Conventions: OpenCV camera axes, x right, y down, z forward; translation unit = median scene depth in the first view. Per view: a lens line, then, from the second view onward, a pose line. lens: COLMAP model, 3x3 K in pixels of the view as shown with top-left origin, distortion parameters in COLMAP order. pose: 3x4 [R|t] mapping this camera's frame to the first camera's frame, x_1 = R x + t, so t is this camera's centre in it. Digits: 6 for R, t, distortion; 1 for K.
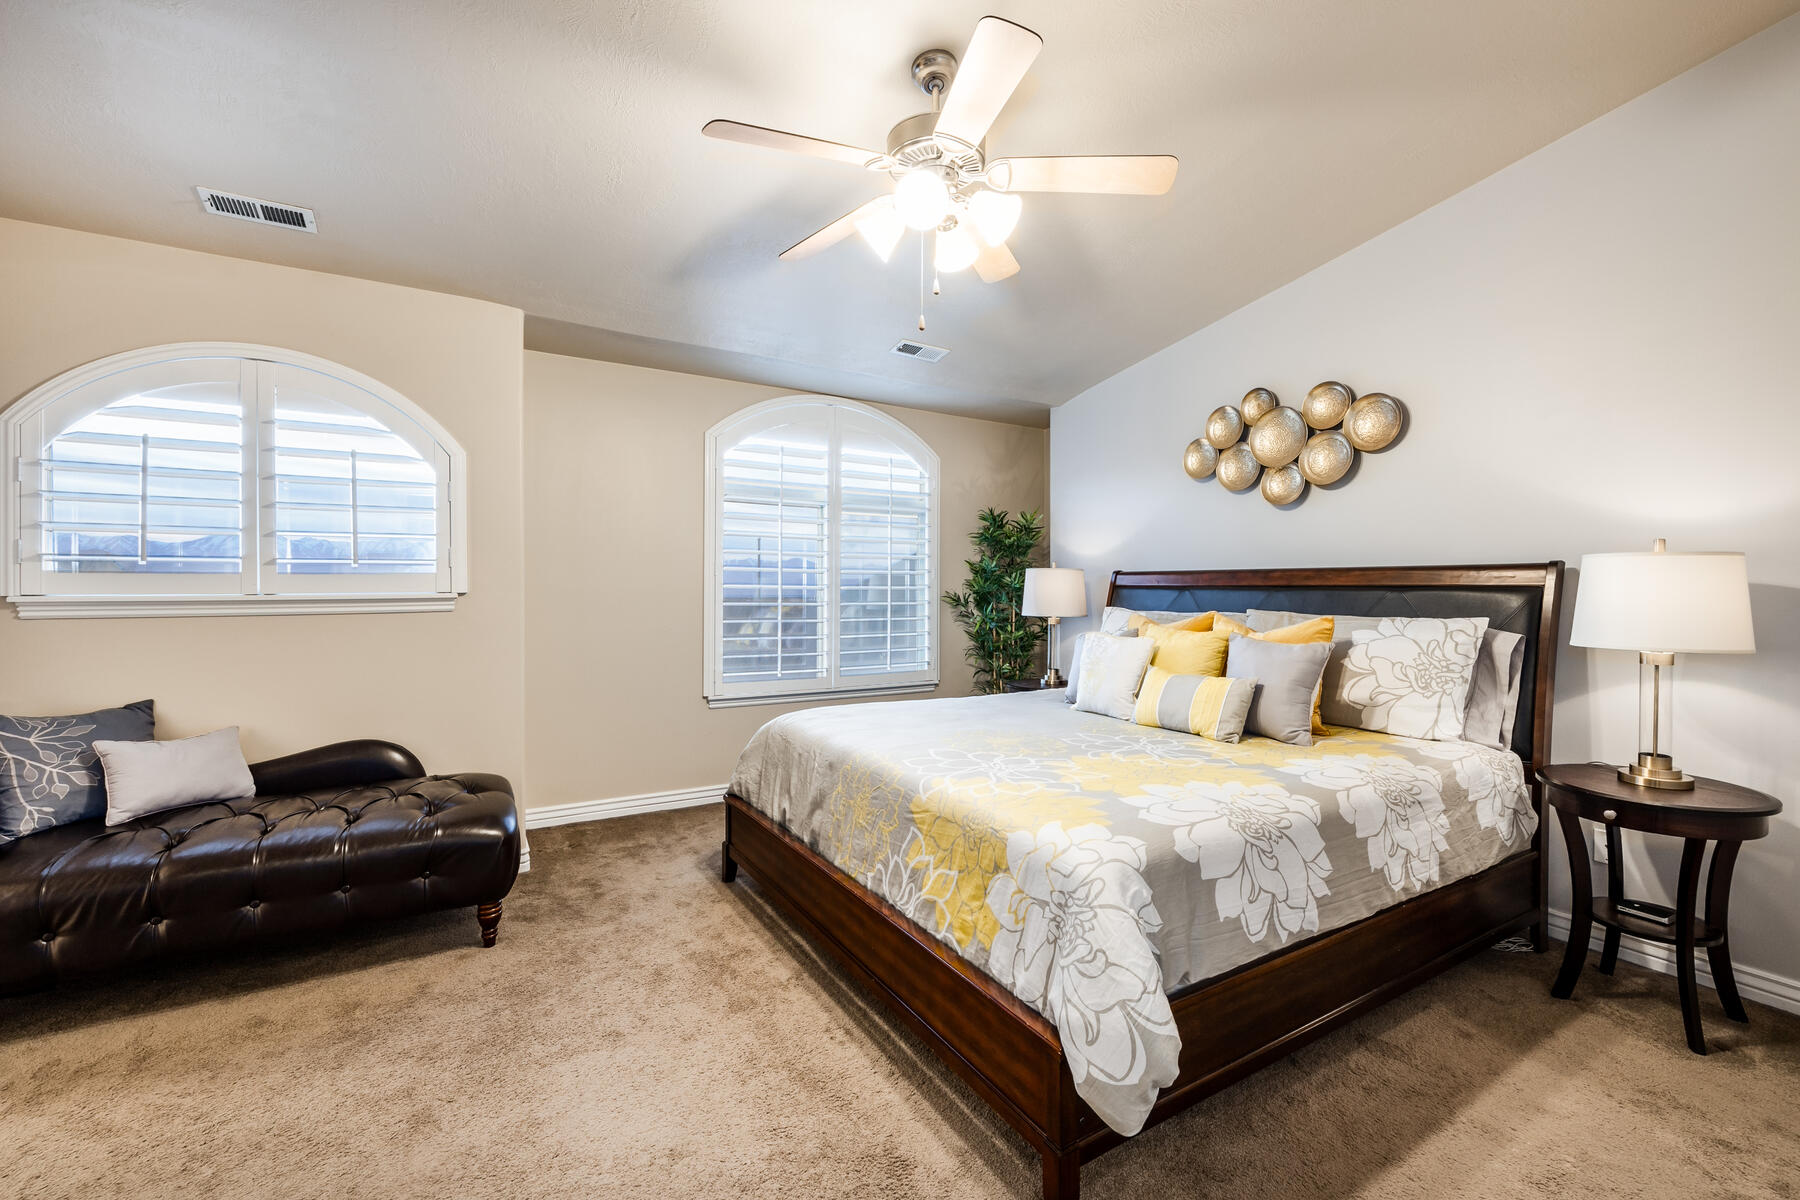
lens RADIAL K [[761.7, 0, 919.2], [0, 761.7, 597.3], [0, 0, 1]] dist [0.004750, -0.000051]
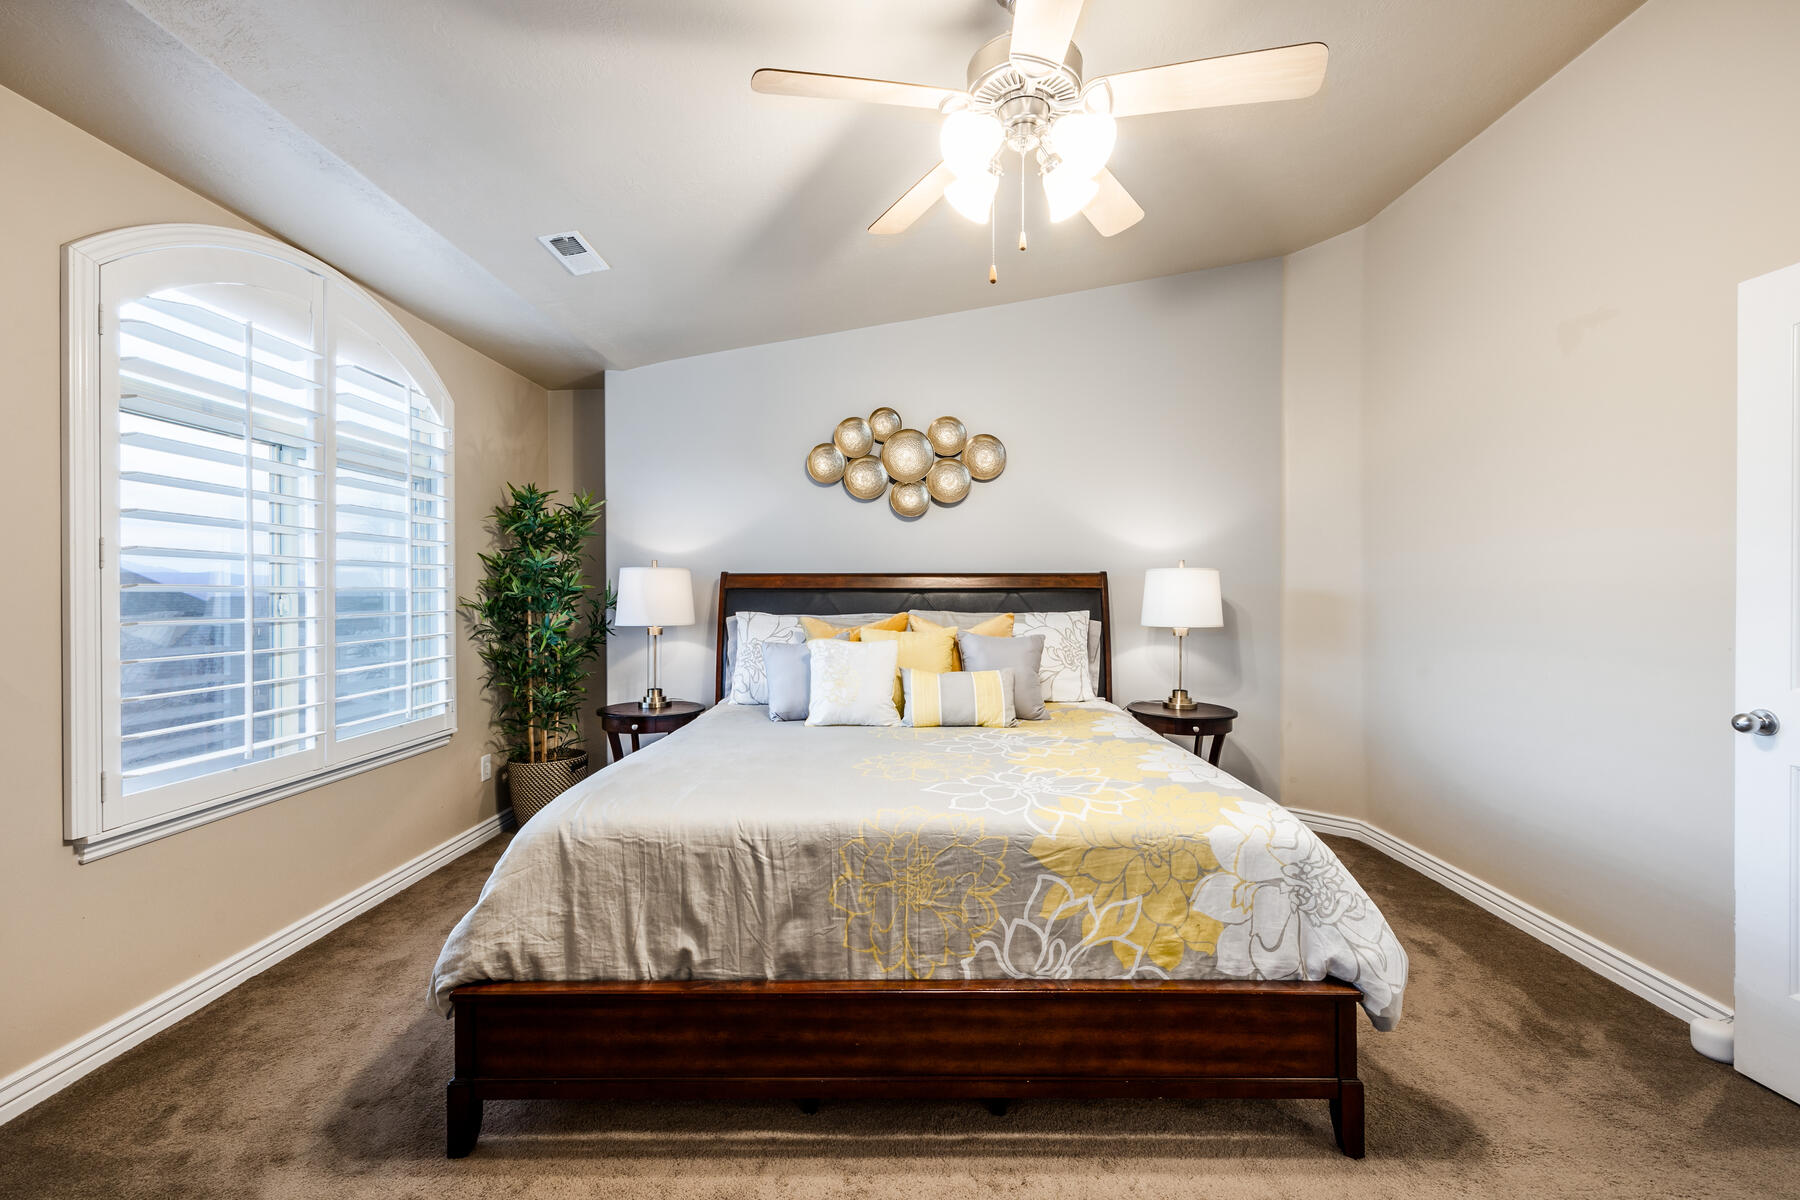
lens RADIAL K [[761.7, 0, 919.2], [0, 761.7, 597.3], [0, 0, 1]] dist [0.004750, -0.000051]
pose [[0.516847, -0.011377, 0.856002, -0.631461], [0.014378, 0.999886, 0.004608, -0.009159], [-0.855957, 0.009927, 0.516952, 0.536466]]
